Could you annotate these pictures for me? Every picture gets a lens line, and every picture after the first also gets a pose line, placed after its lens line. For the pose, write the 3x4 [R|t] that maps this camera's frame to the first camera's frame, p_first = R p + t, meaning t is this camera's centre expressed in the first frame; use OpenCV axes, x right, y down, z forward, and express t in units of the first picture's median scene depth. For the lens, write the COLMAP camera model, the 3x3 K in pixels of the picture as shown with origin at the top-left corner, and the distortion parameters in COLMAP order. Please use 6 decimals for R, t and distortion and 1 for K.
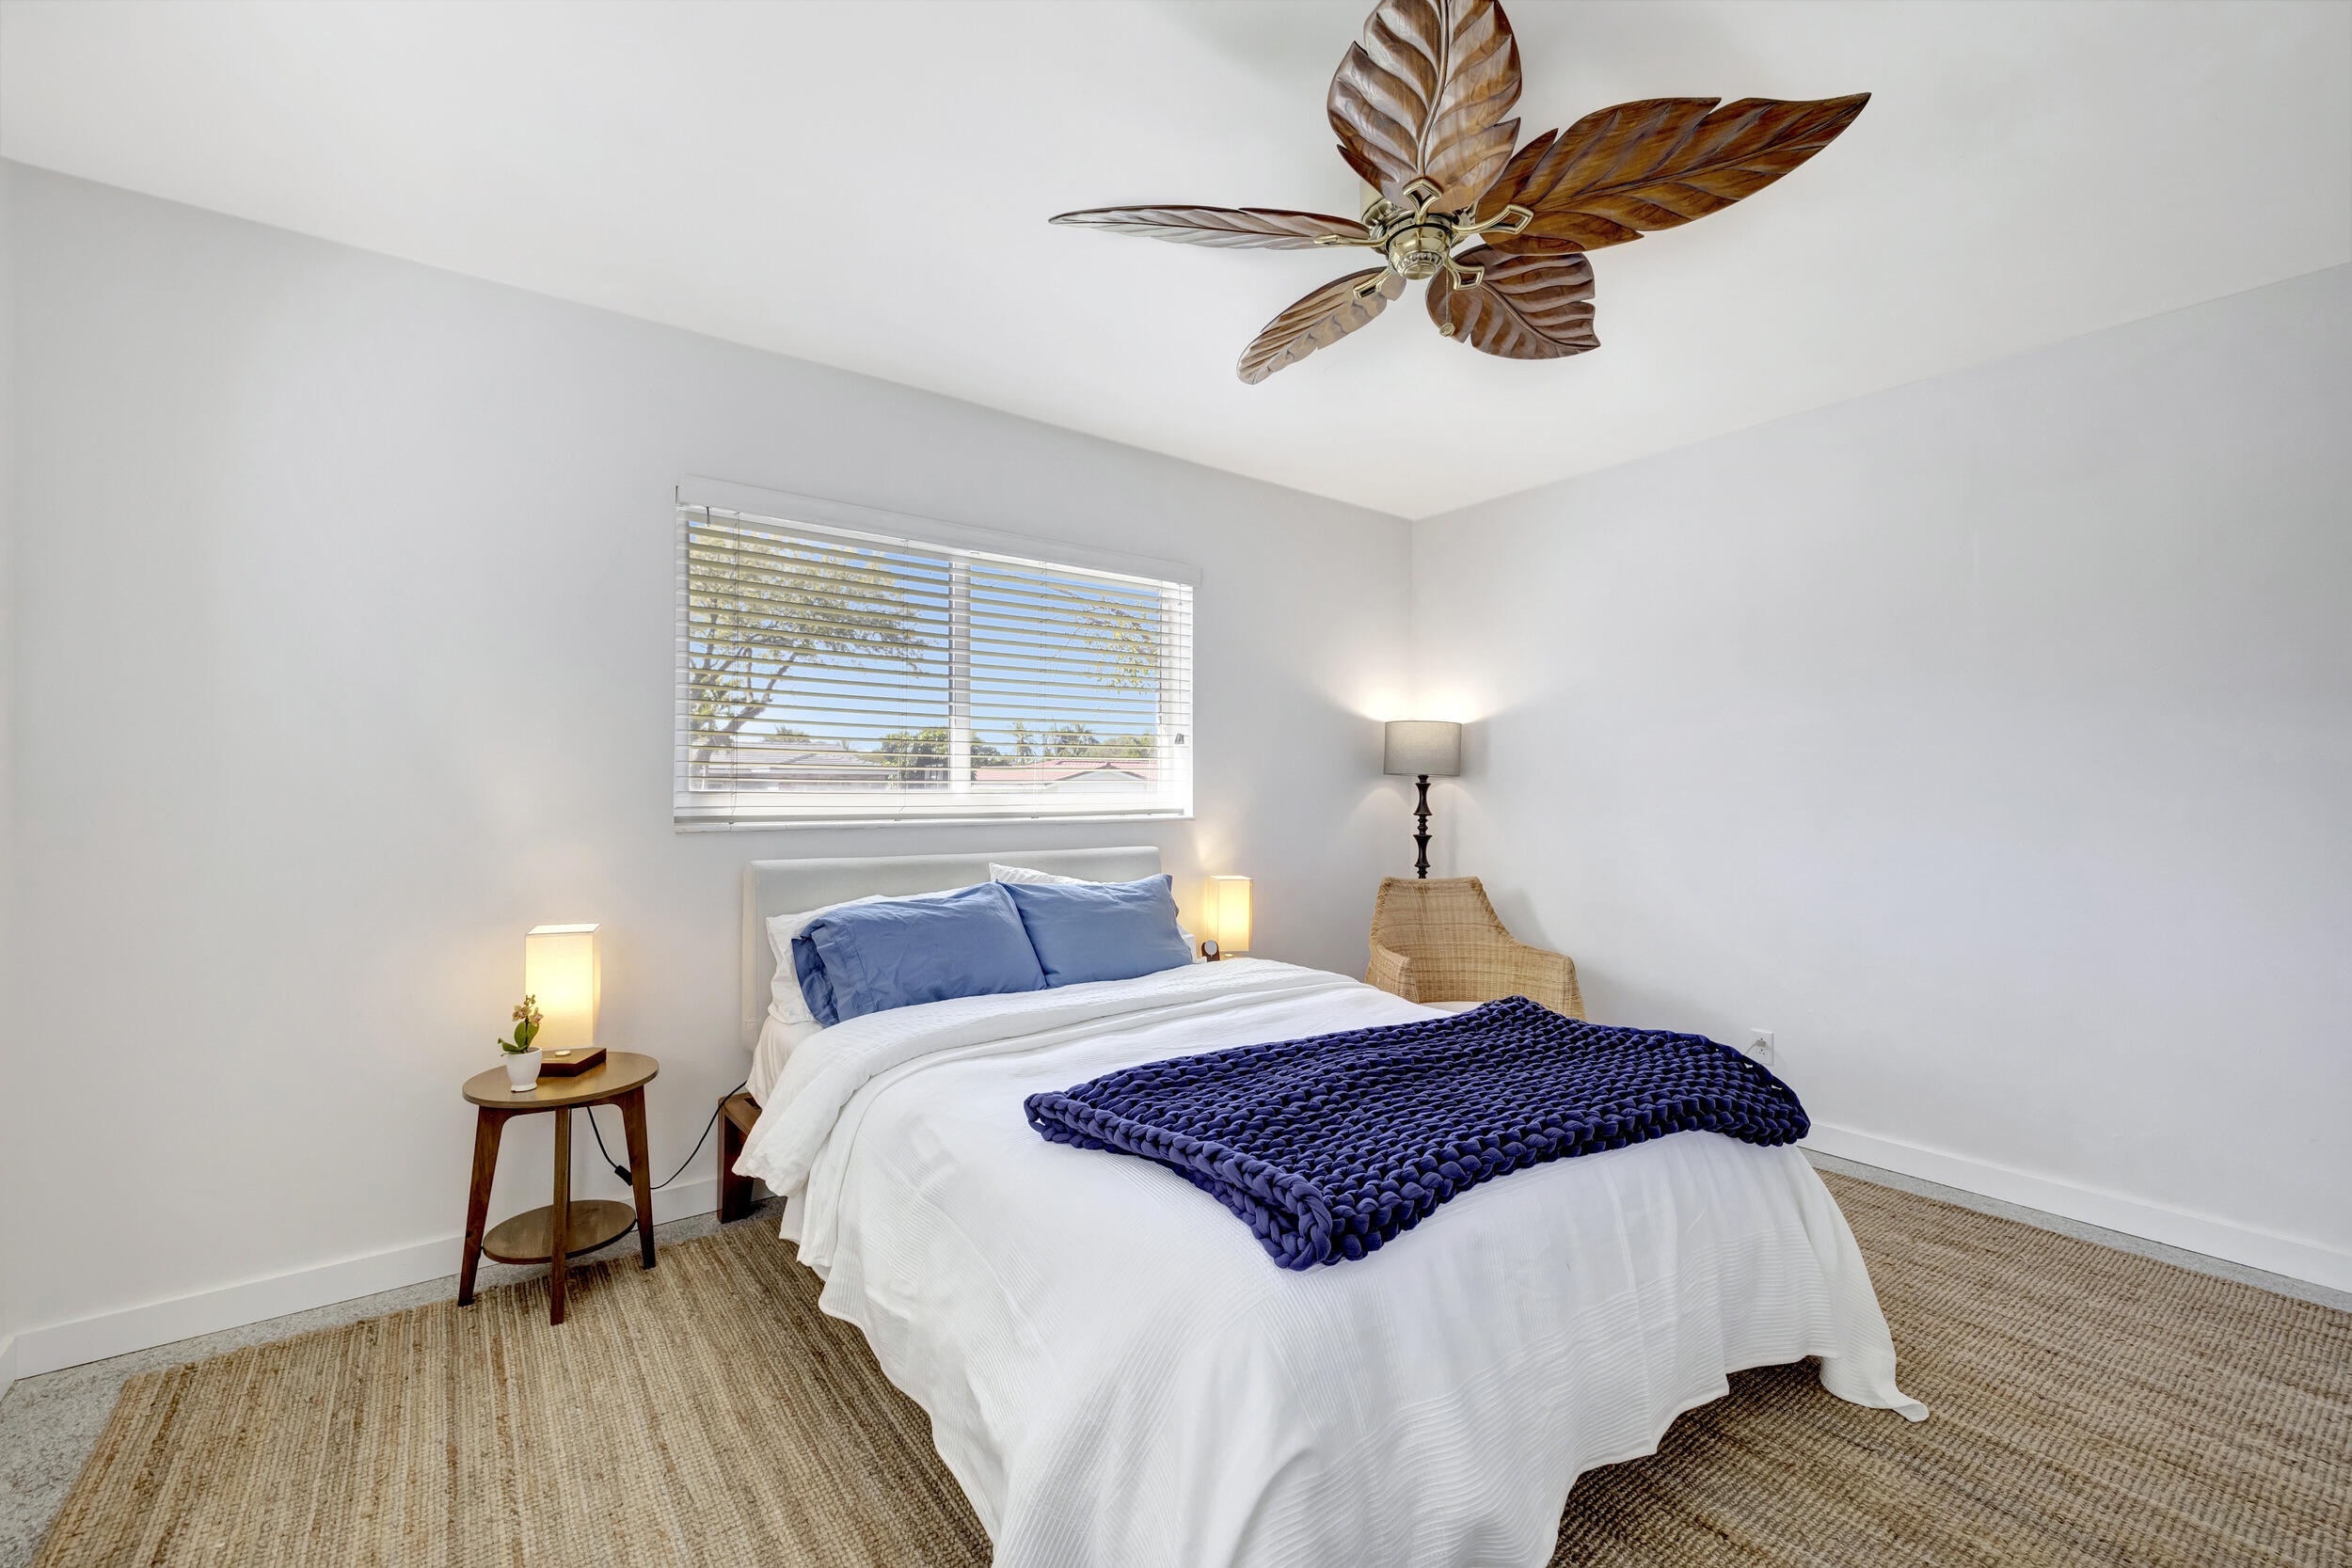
lens RADIAL K [[985.2, 0, 1176.0], [0, 985.2, 784.0], [0, 0, 1]] dist [0.000450, 0.000044]
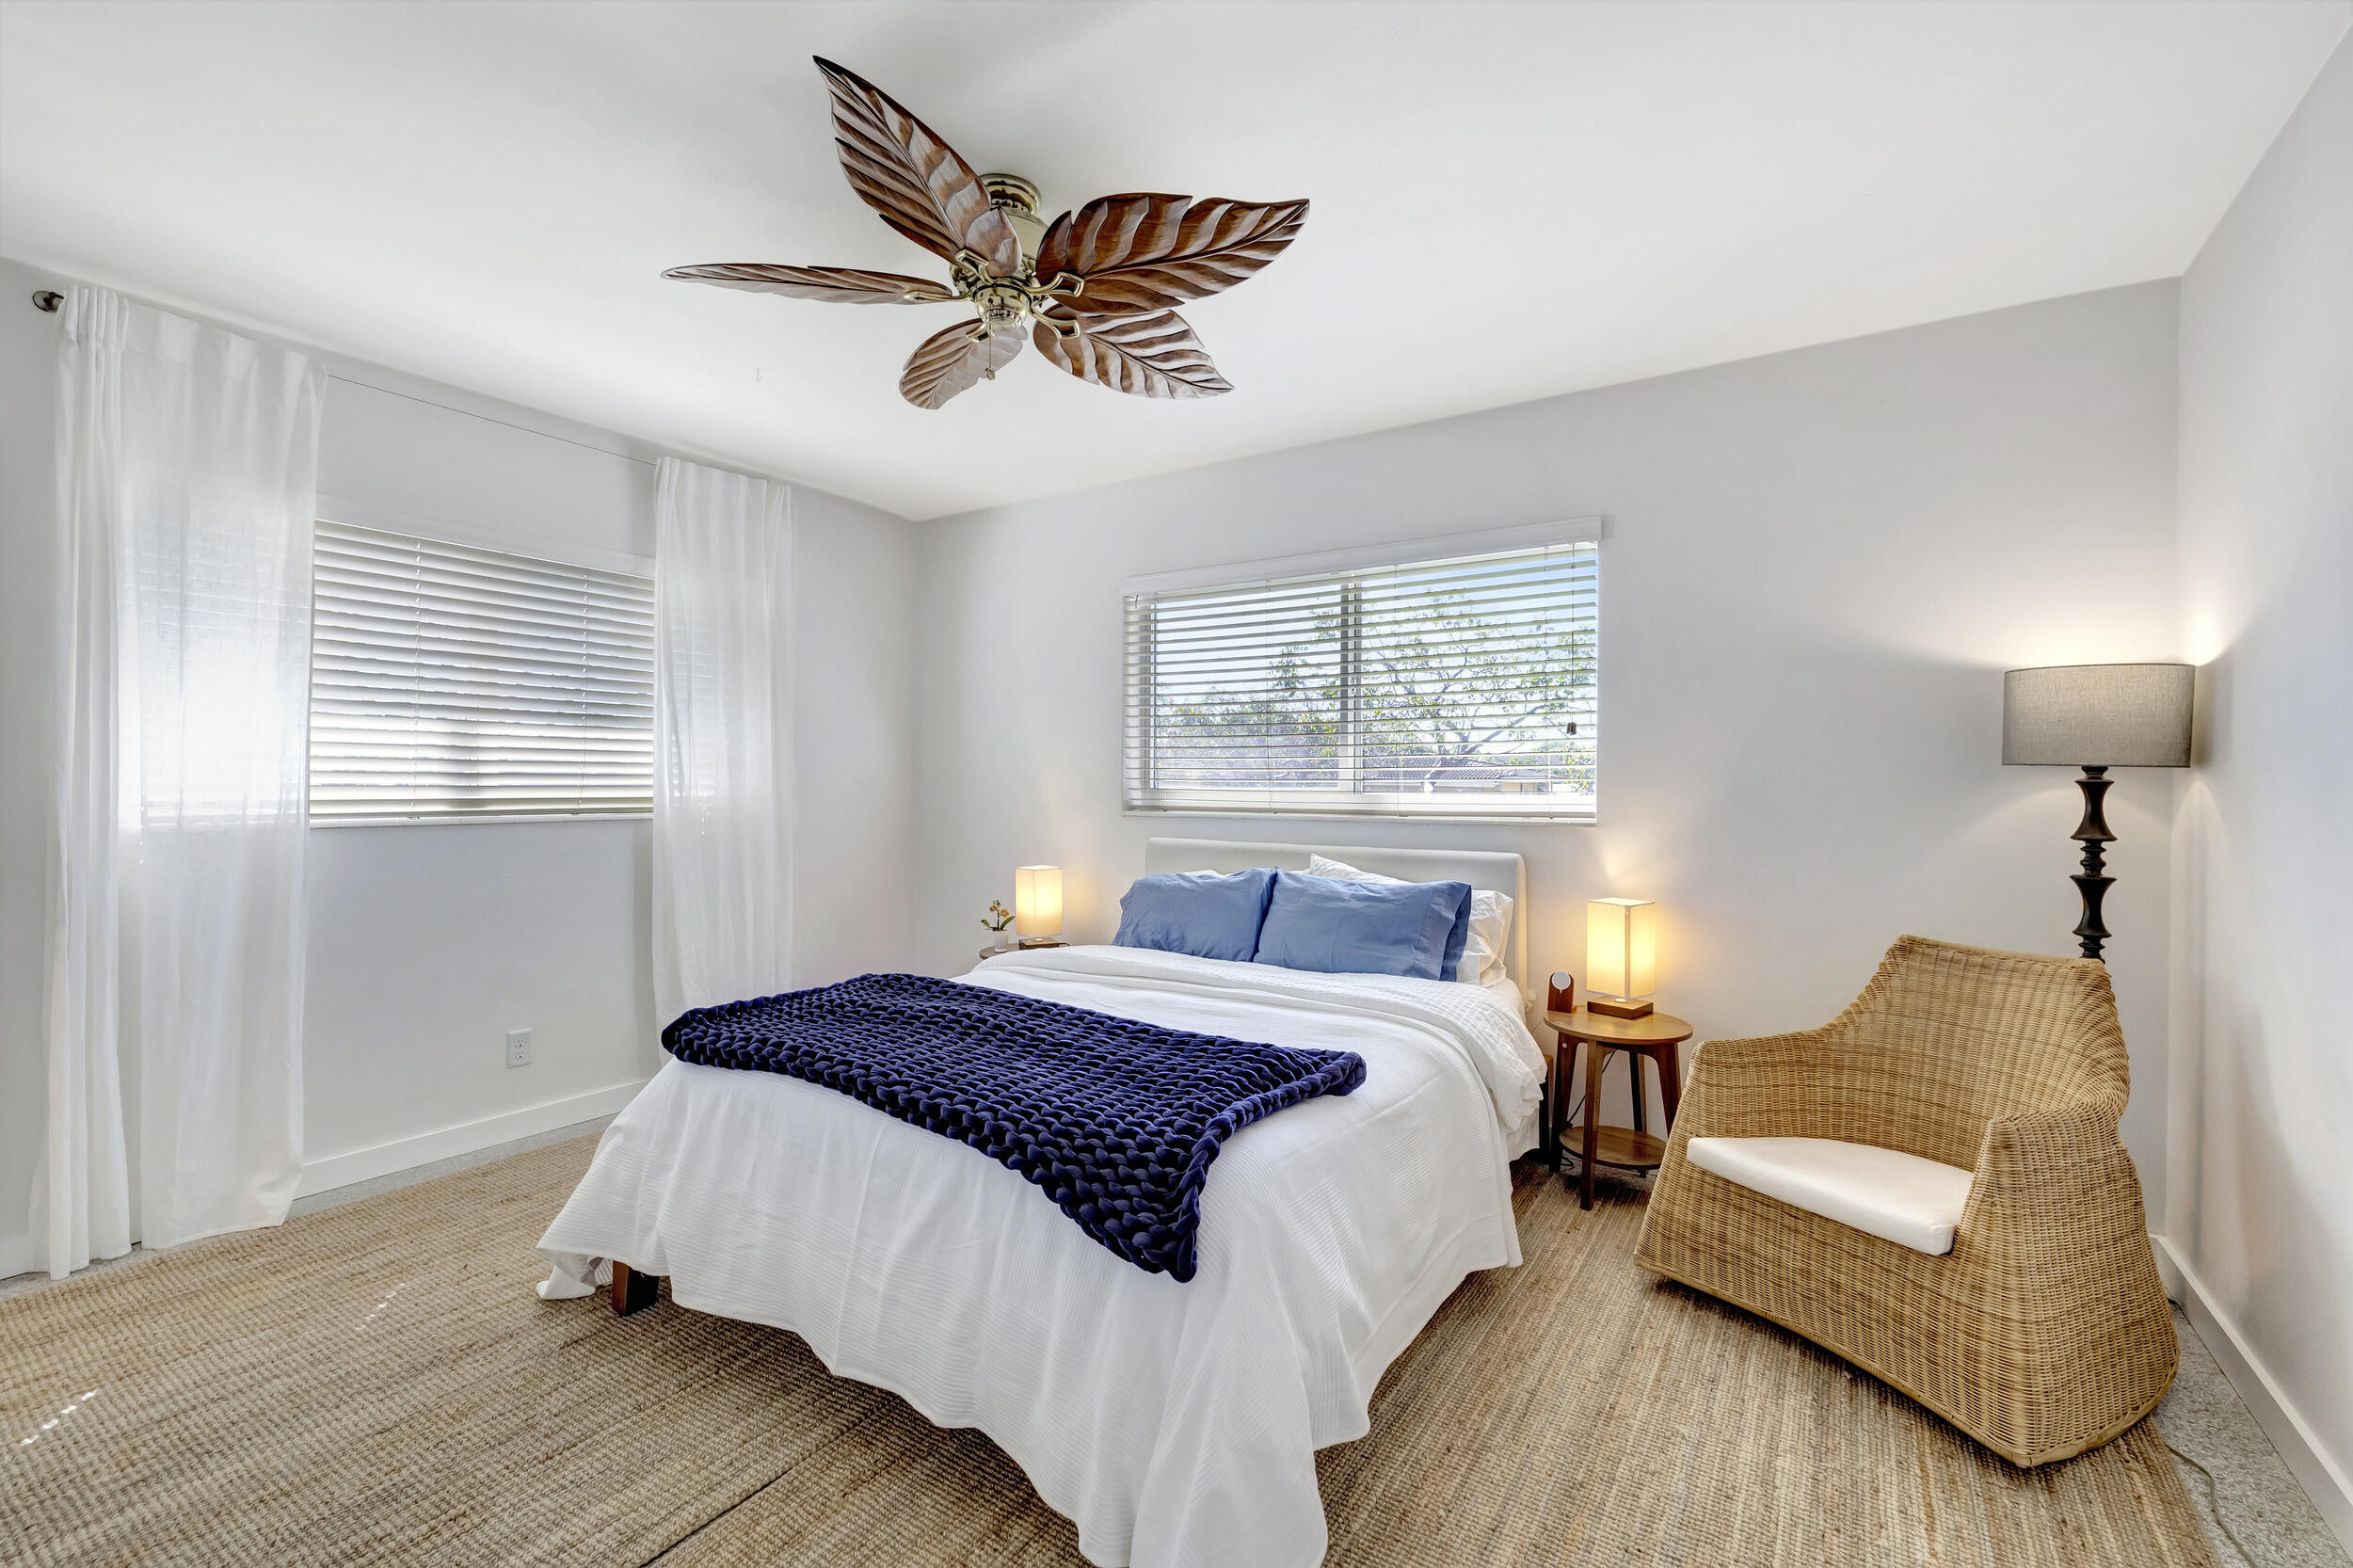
lens RADIAL K [[985.7, 0, 1176.5], [0, 985.7, 784.0], [0, 0, 1]] dist [0.000450, 0.000044]
pose [[0.334536, 0.000106, -0.942383, 0.590602], [0.001865, 0.999998, 0.000774, -0.000189], [0.942381, -0.002017, 0.334536, 0.348737]]
